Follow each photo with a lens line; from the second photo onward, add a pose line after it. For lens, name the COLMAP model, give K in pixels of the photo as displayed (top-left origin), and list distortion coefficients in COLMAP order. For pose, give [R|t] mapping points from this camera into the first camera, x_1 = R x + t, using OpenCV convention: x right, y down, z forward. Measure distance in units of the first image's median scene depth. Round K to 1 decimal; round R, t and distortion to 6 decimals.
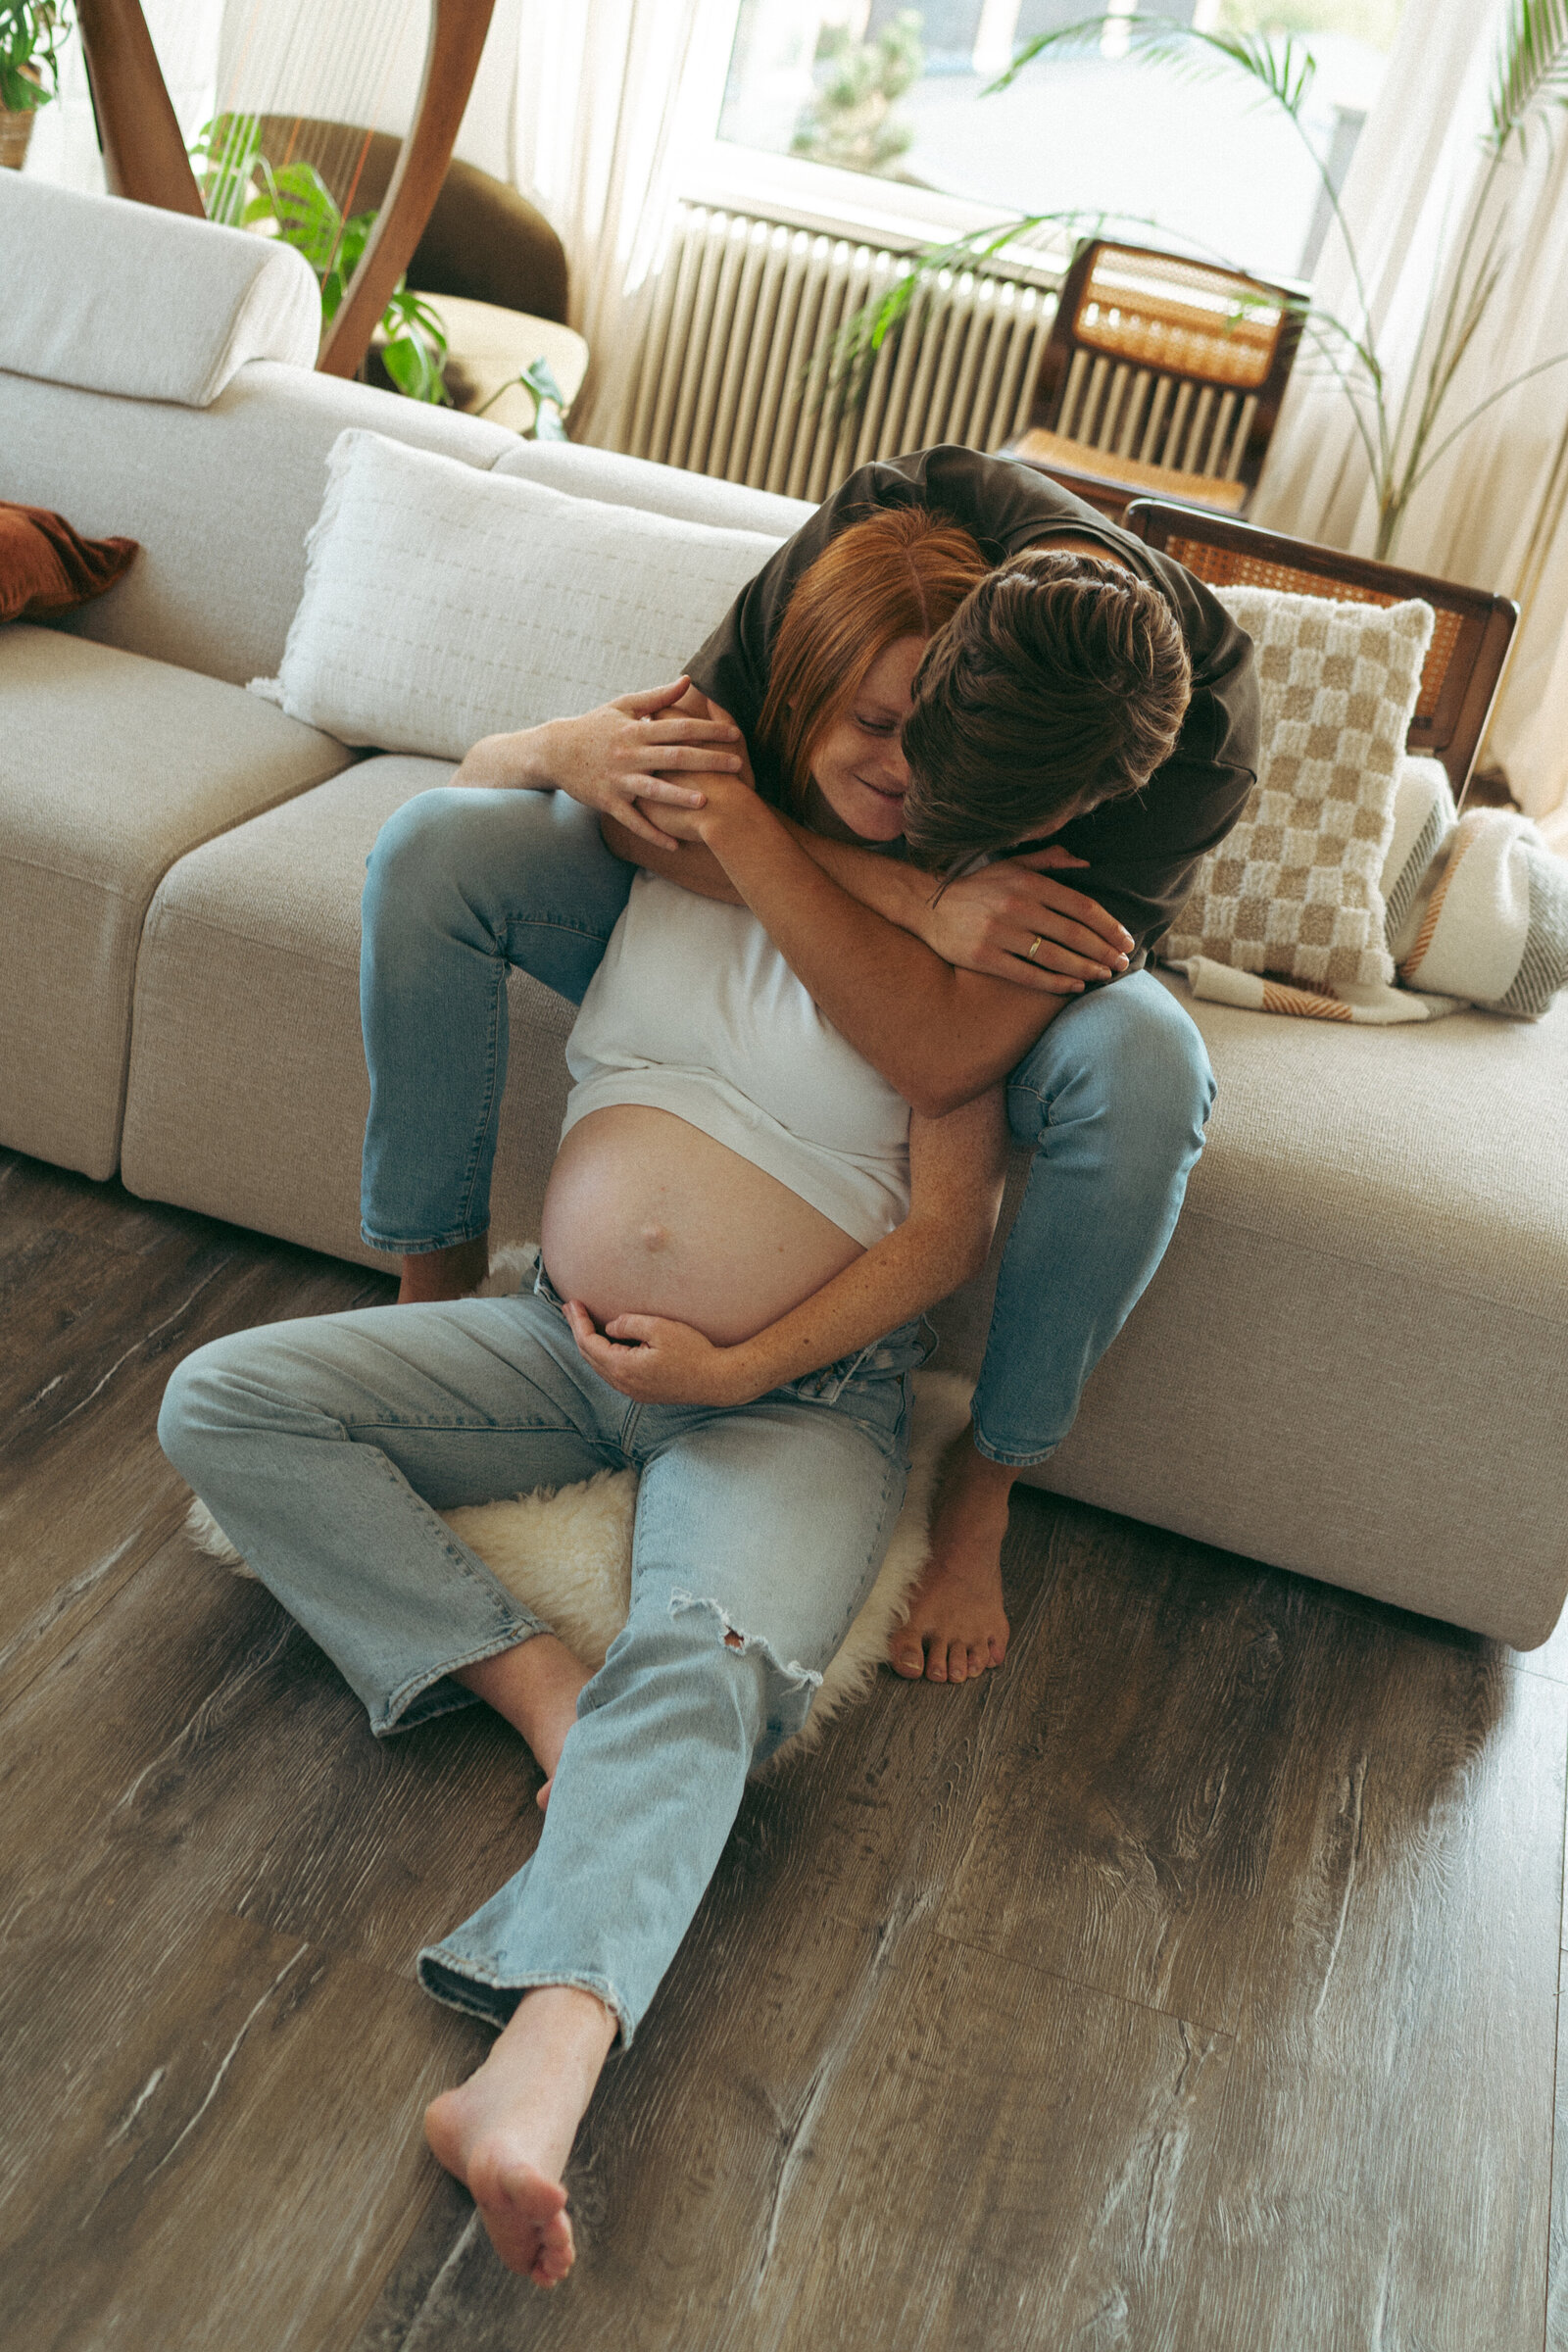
lens RADIAL K [[2687.9, 0, 786.2], [0, 2687.9, 1096.1], [0, 0, 1]] dist [0.019709, -0.055518]
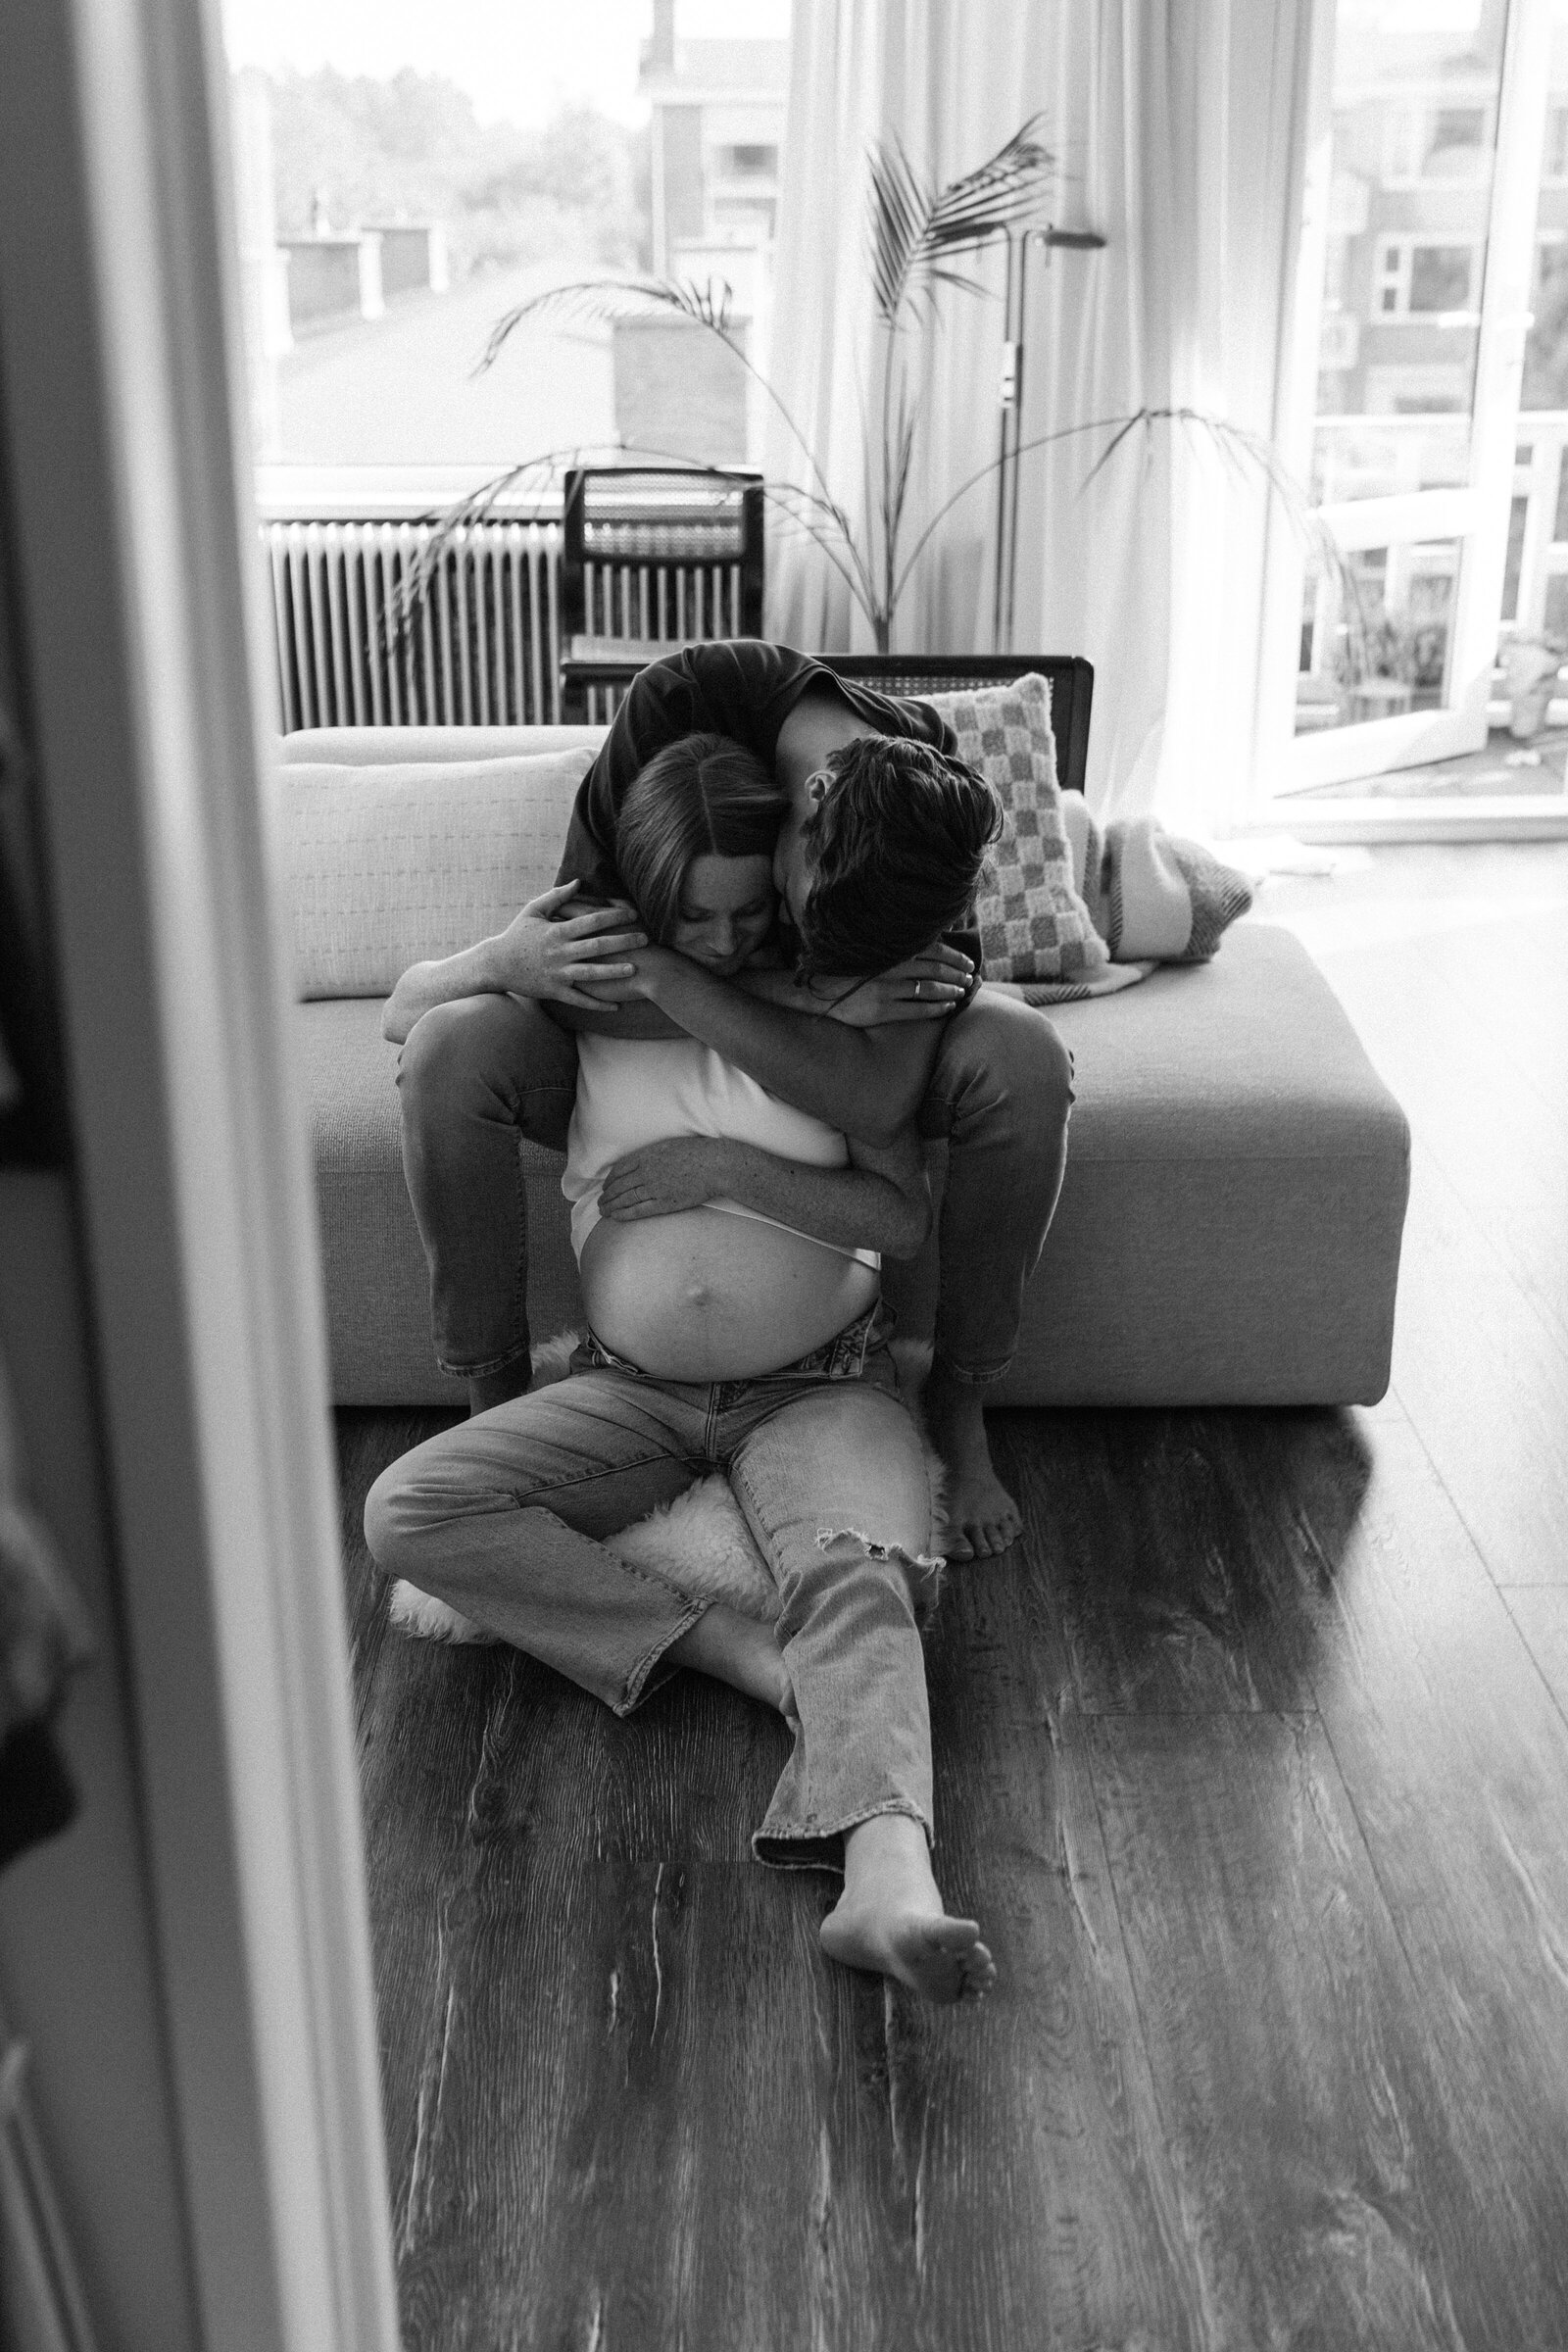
lens RADIAL K [[2346.8, 0, 784.0], [0, 2346.8, 1176.0], [0, 0, 1]] dist [-0.005823, -0.009060]
pose [[0.944828, -0.284612, 0.162159, -0.155568], [0.287090, 0.957866, 0.008447, 0.003611], [-0.157731, 0.038574, 0.986728, -0.101523]]
